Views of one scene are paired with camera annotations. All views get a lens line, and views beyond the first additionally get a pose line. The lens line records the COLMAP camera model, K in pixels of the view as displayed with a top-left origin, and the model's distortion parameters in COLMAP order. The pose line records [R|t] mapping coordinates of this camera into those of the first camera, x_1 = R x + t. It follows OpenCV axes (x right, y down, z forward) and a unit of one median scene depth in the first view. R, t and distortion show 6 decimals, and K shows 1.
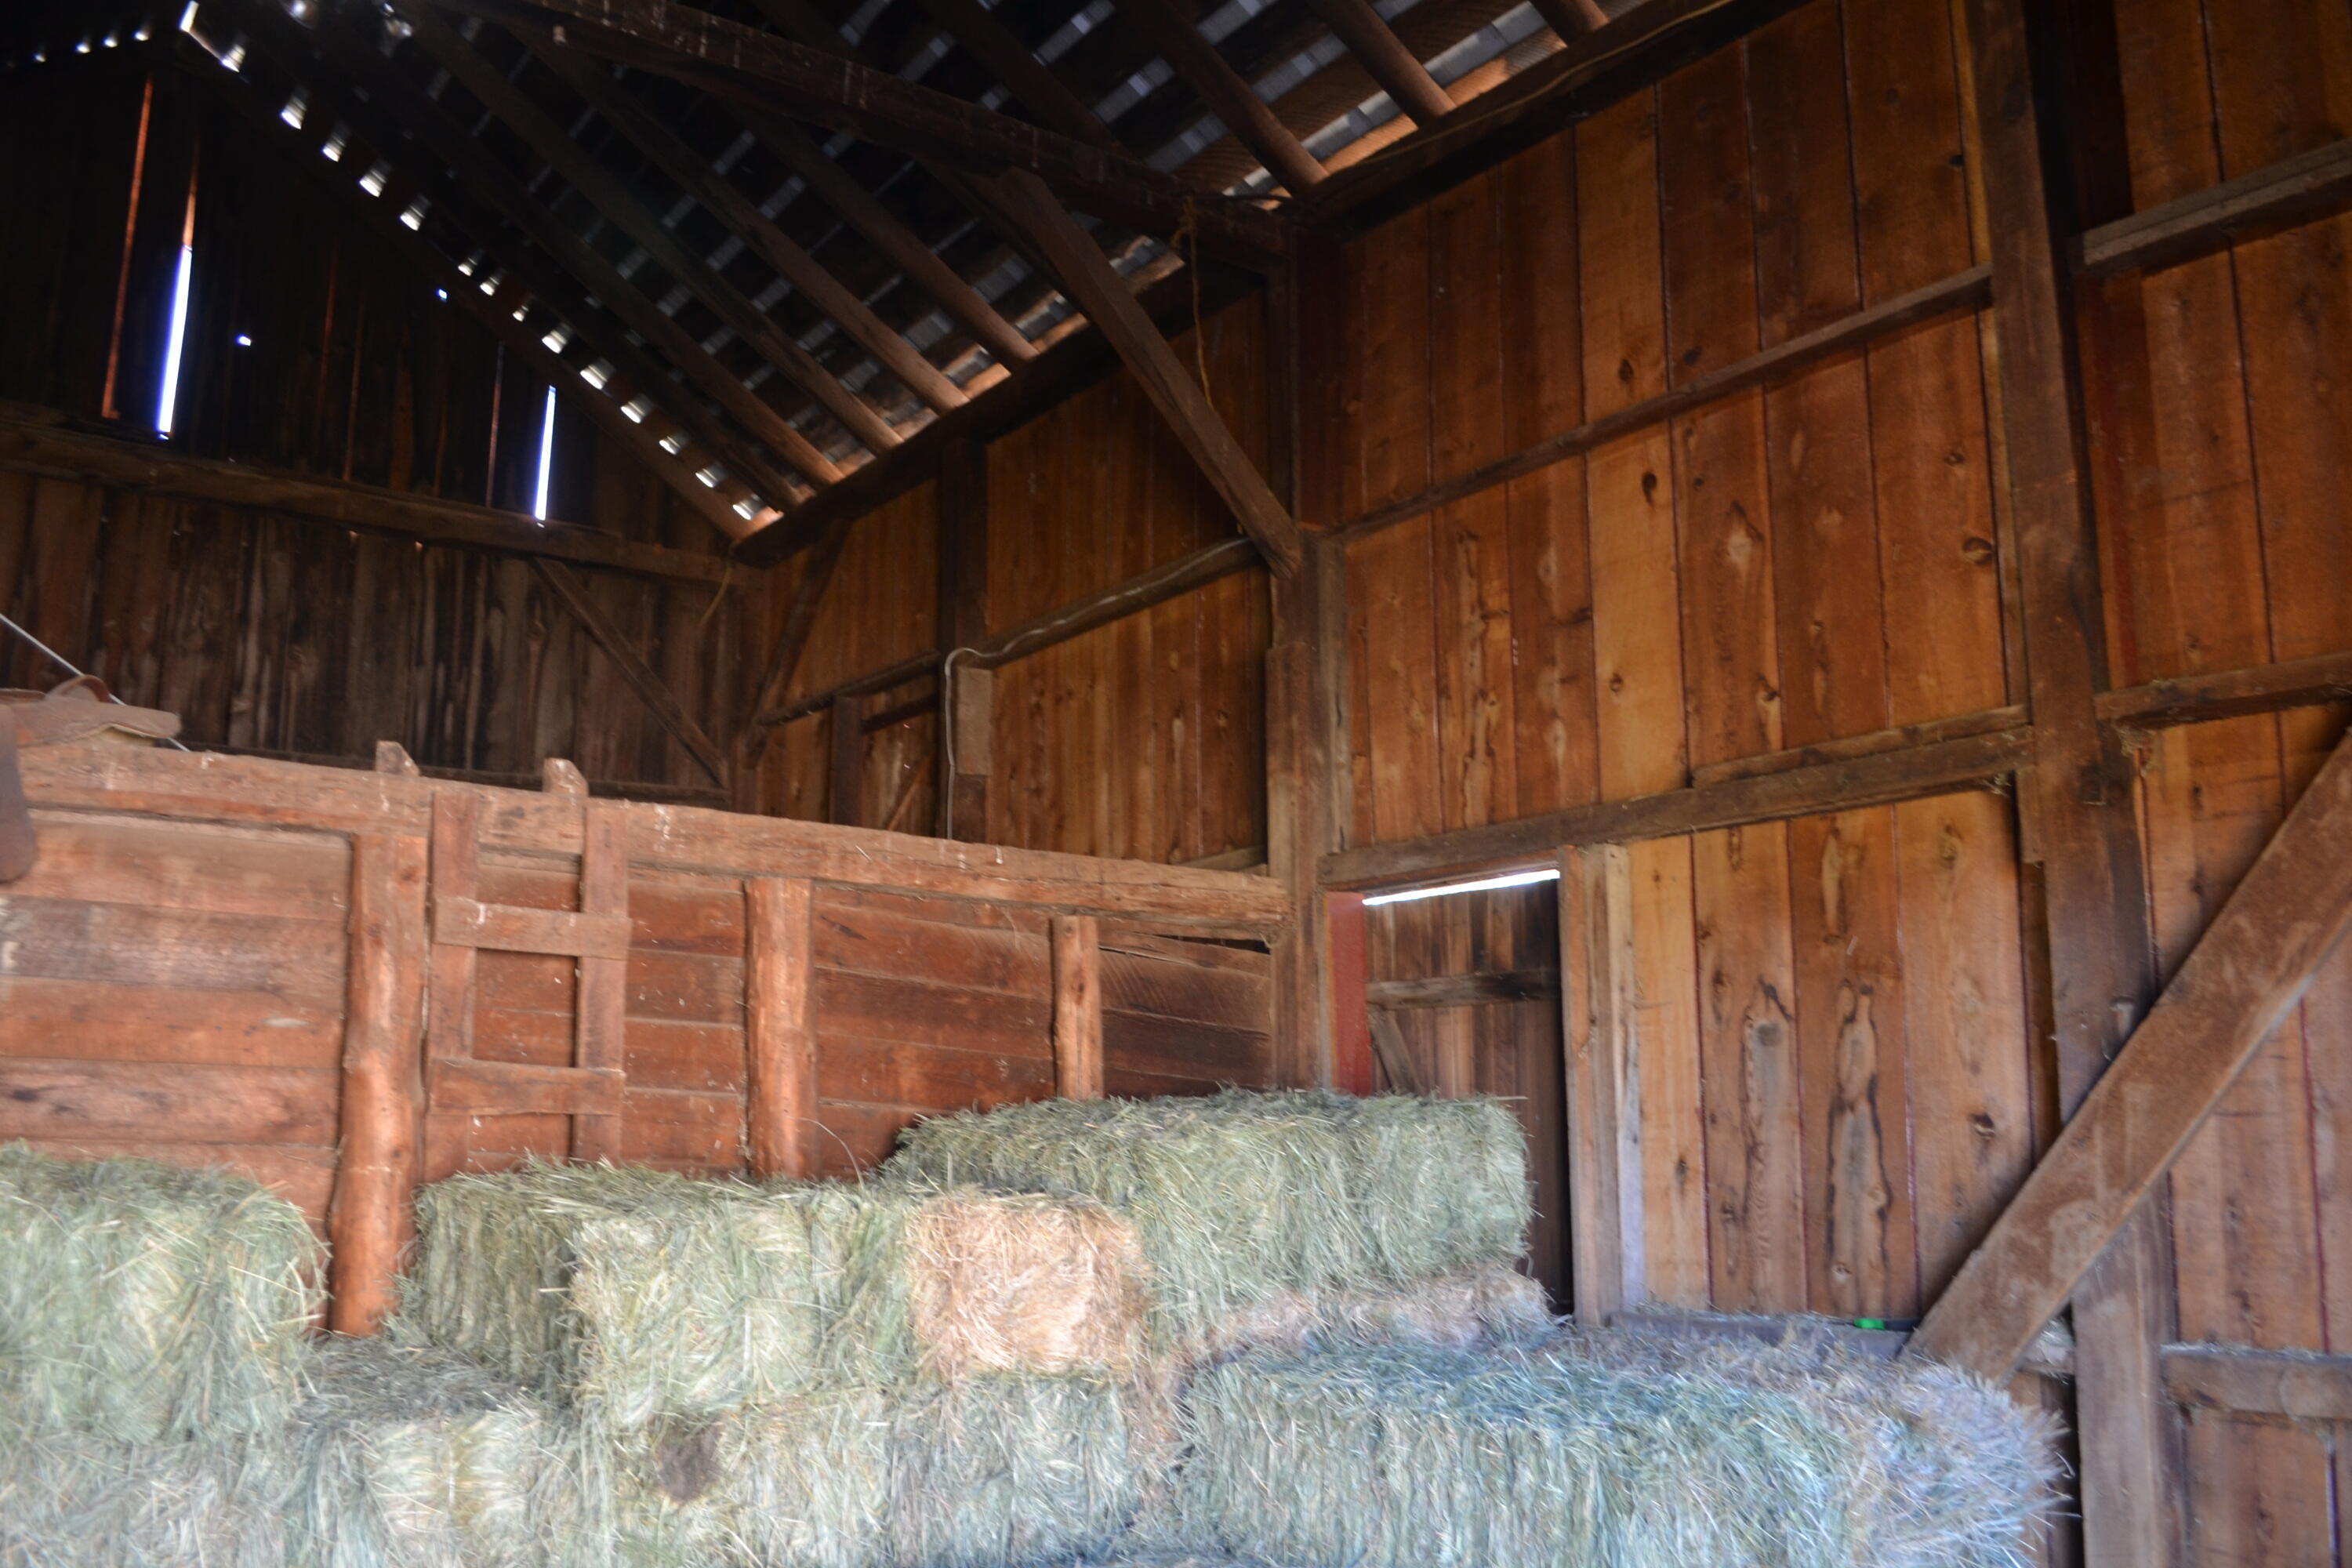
lens RADIAL K [[1876.7, 0, 1178.0], [0, 1876.7, 791.6], [0, 0, 1]] dist [-0.088265, 0.017682]
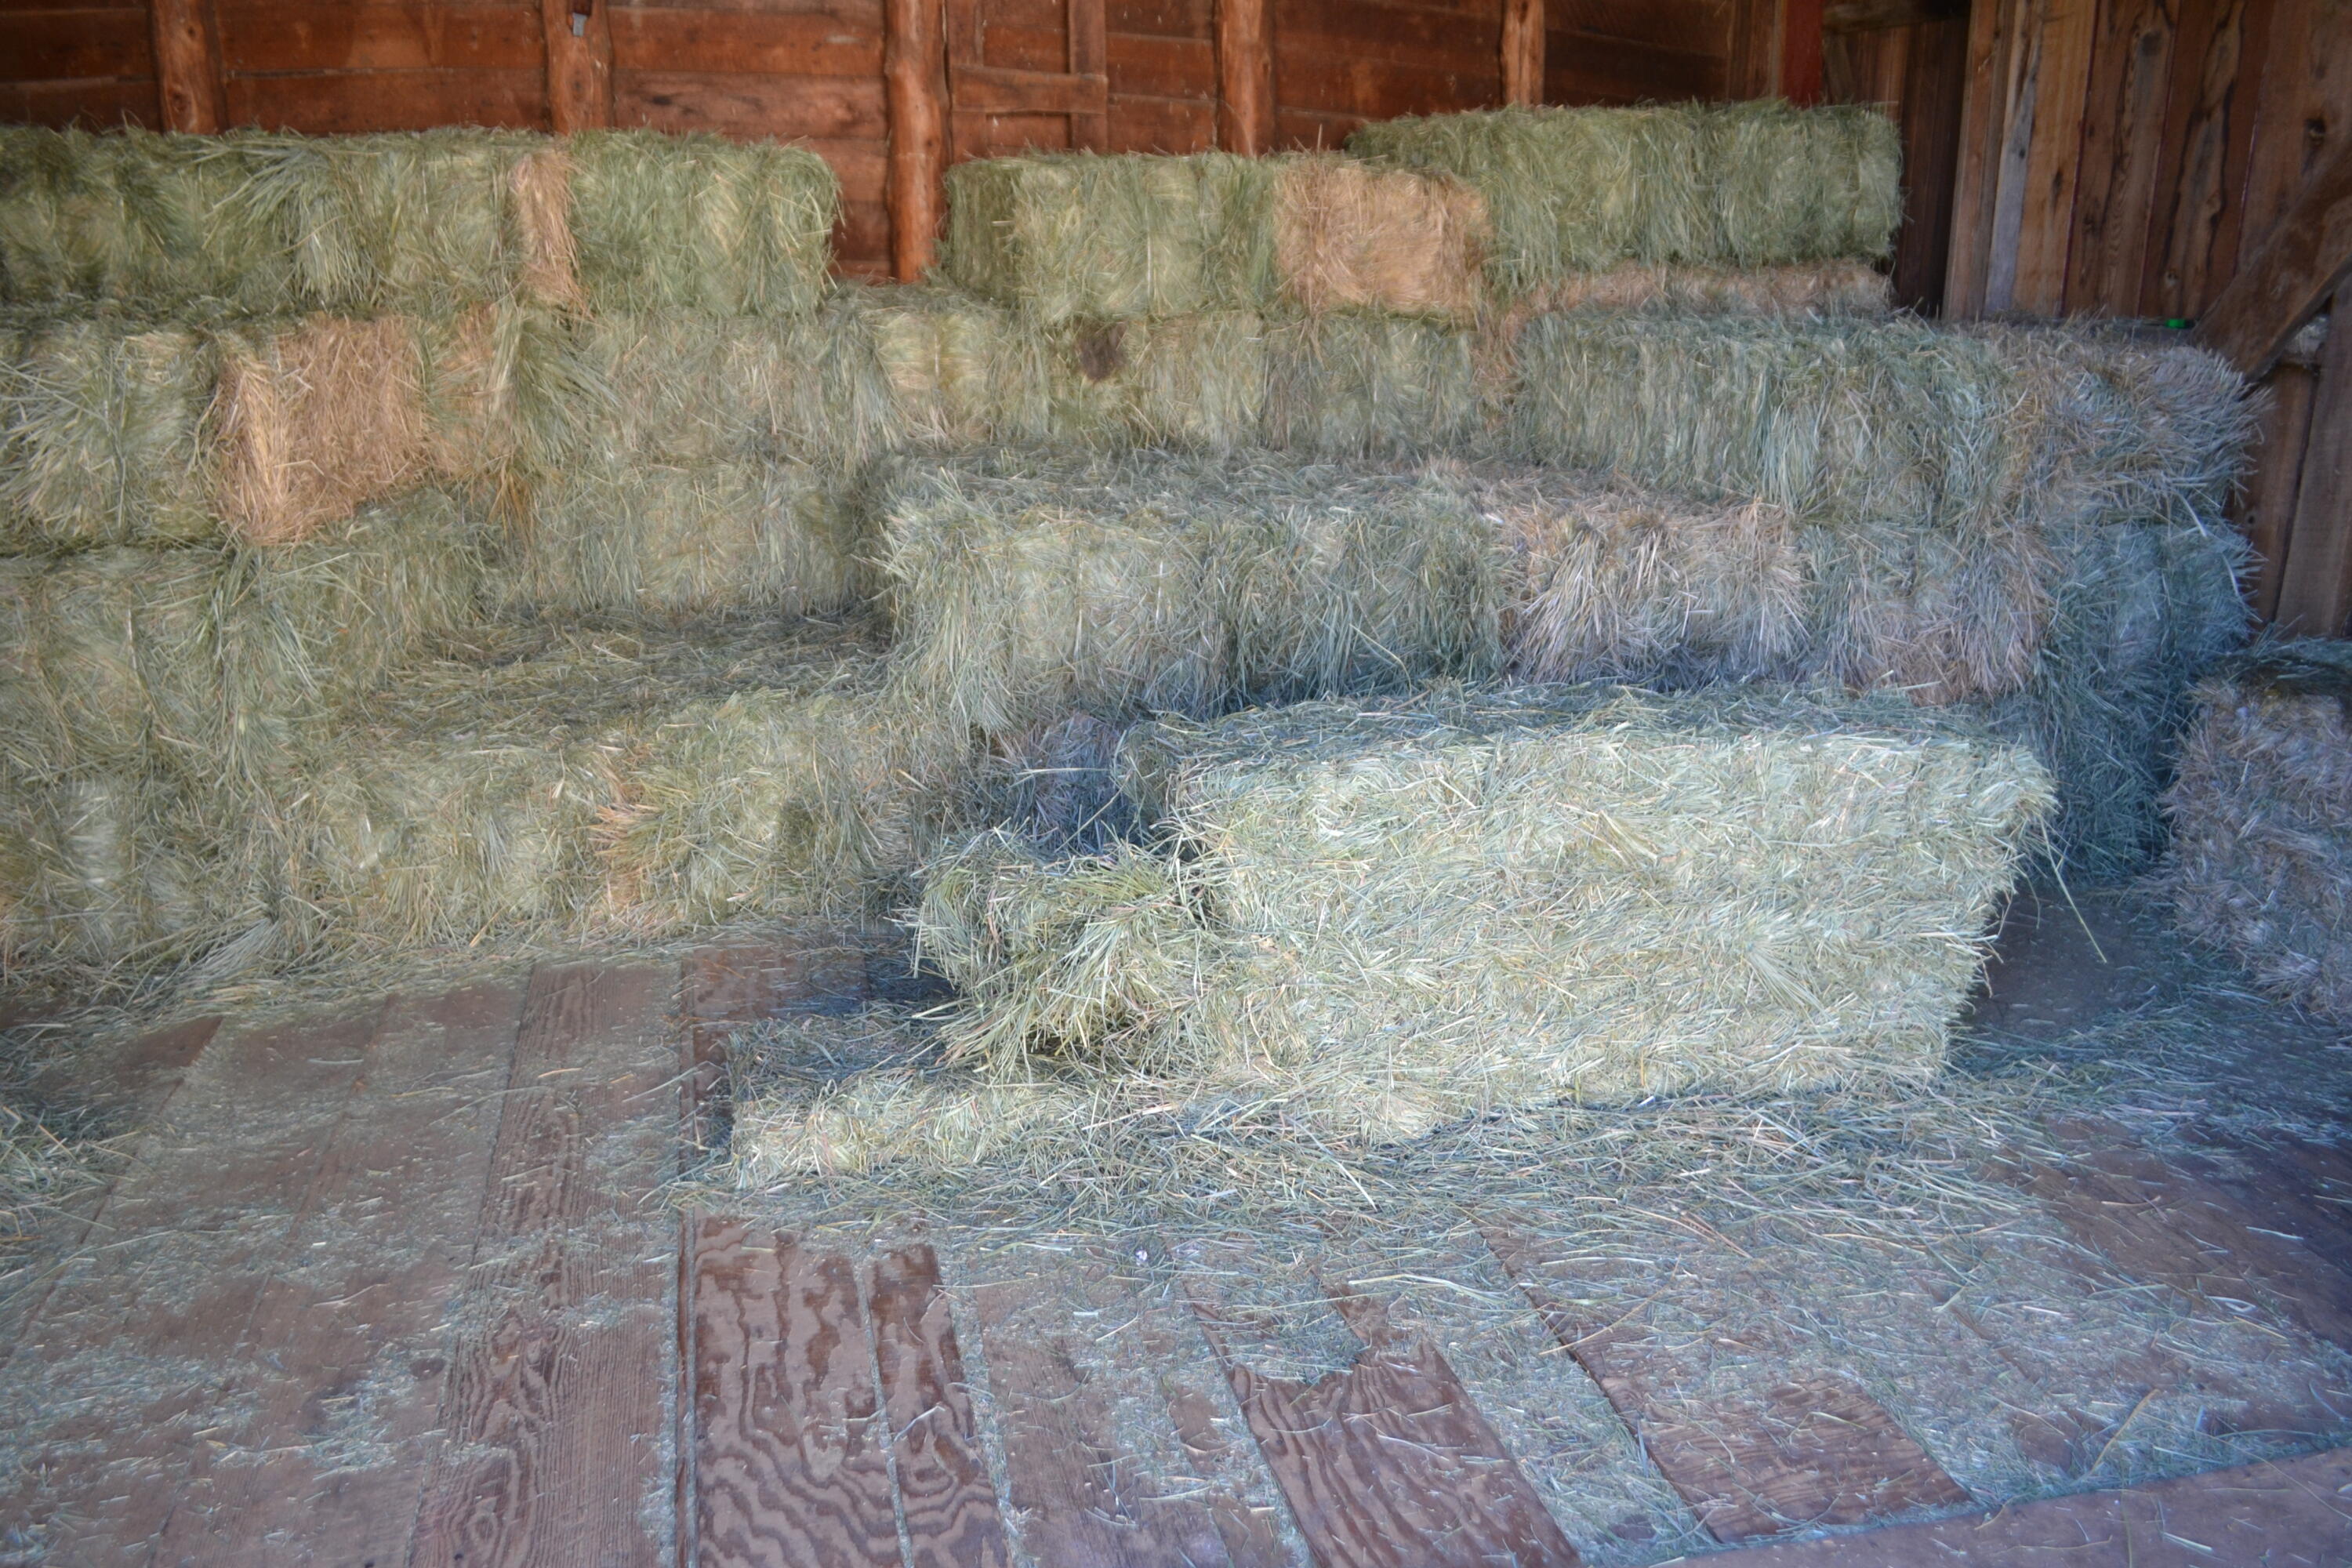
lens RADIAL K [[1876.7, 0, 1158.6], [0, 1876.7, 799.7], [0, 0, 1]] dist [-0.088265, 0.017682]
pose [[0.930142, 0.122681, -0.346100, 0.240274], [0.046817, 0.895226, 0.443147, 0.045365], [0.364203, -0.428393, 0.826944, -0.212013]]
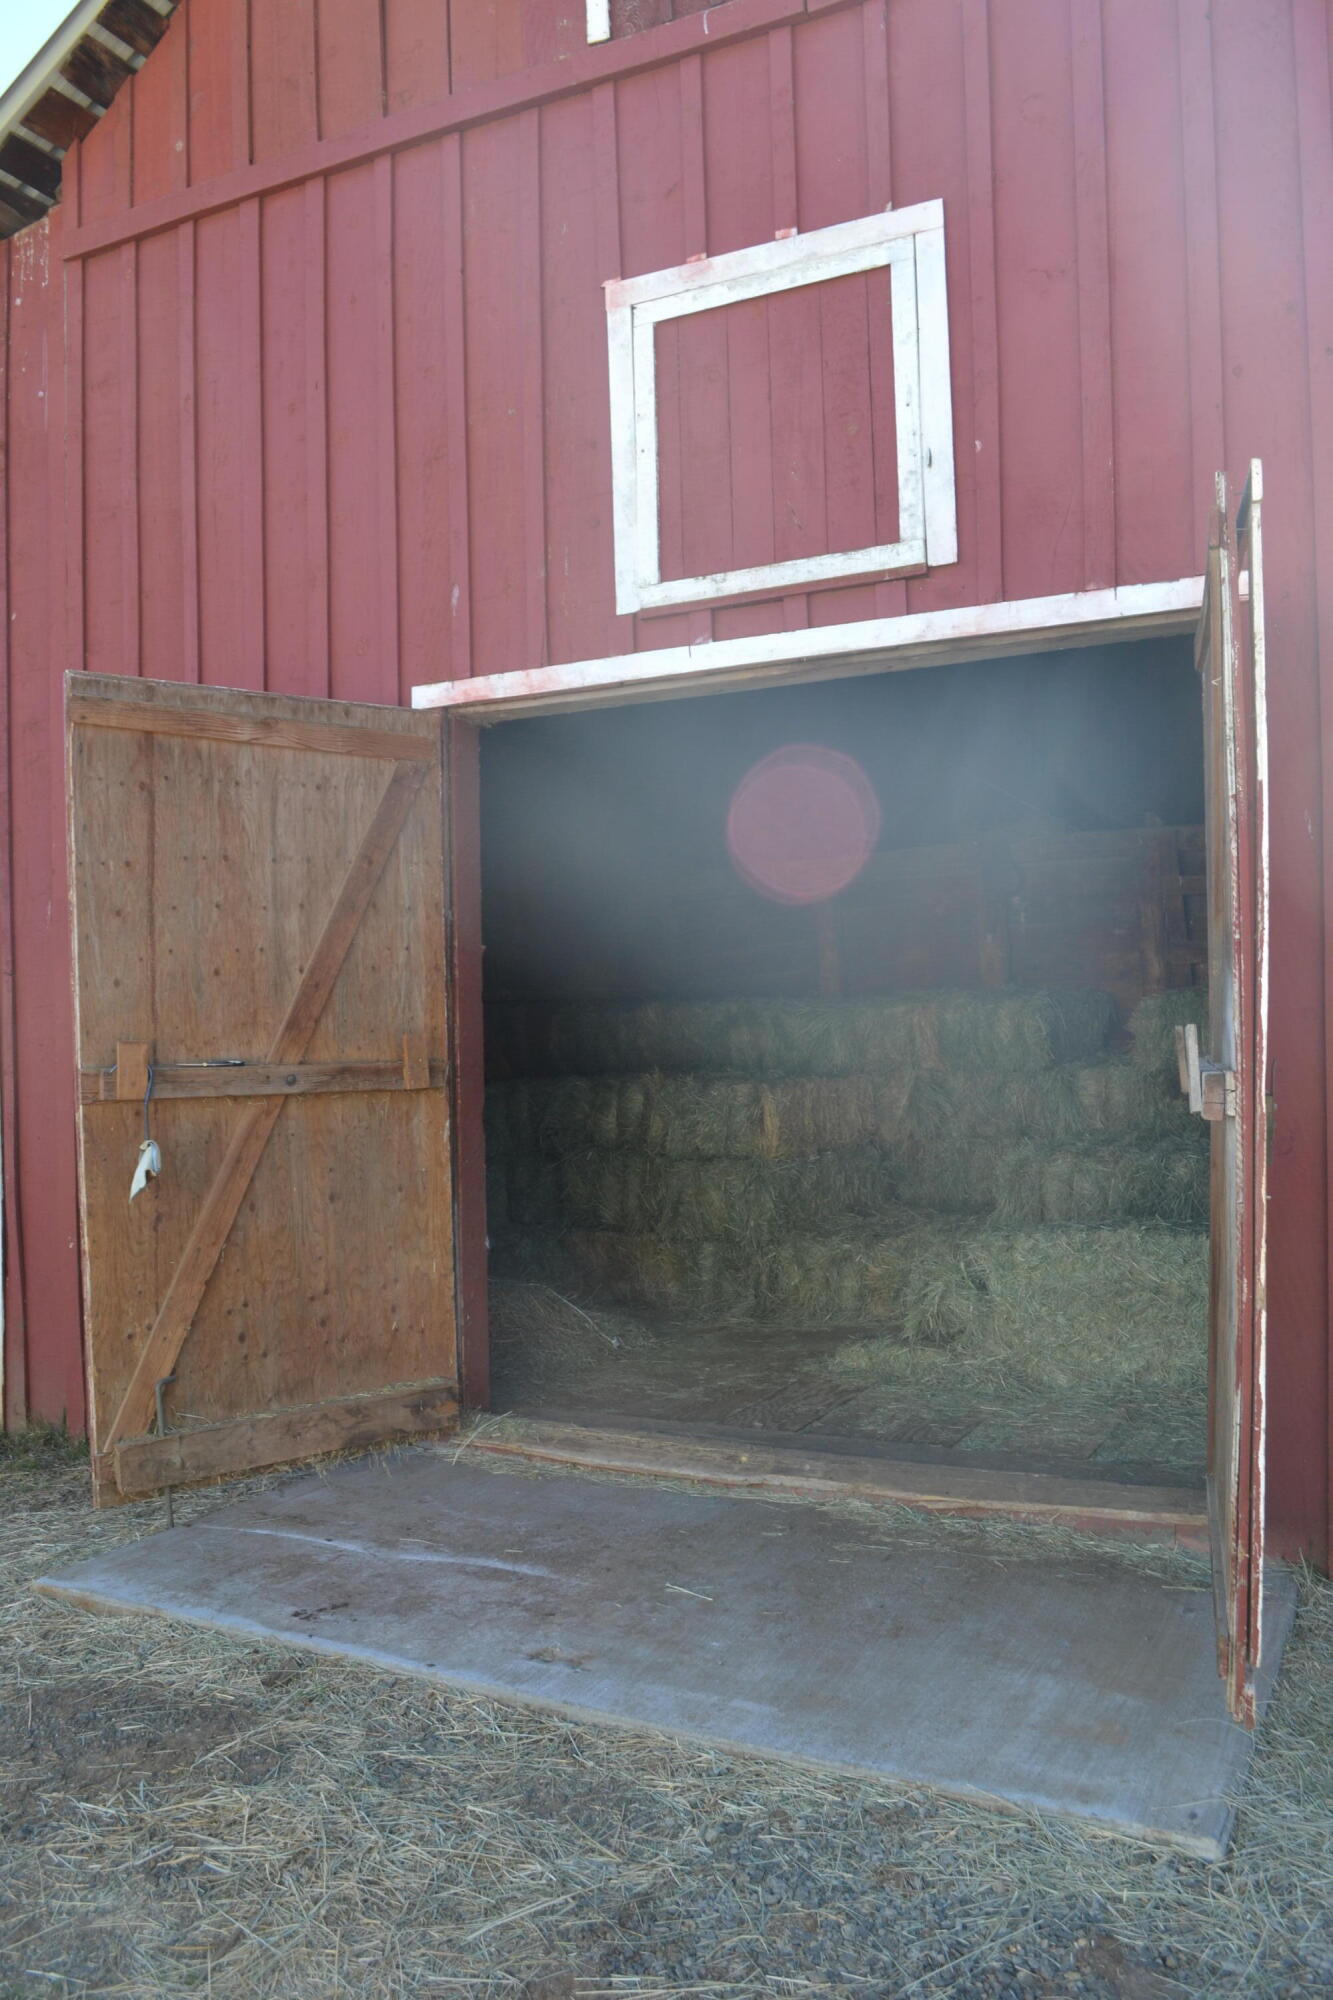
lens RADIAL K [[1595.8, 0, 664.4], [0, 1595.8, 1003.9], [0, 0, 1]] dist [-0.088265, 0.017682]
pose [[0.449933, -0.020494, -0.892827, 1.253990], [0.201404, 0.976310, 0.079085, -0.077506], [0.870056, -0.215402, 0.443402, -0.564717]]
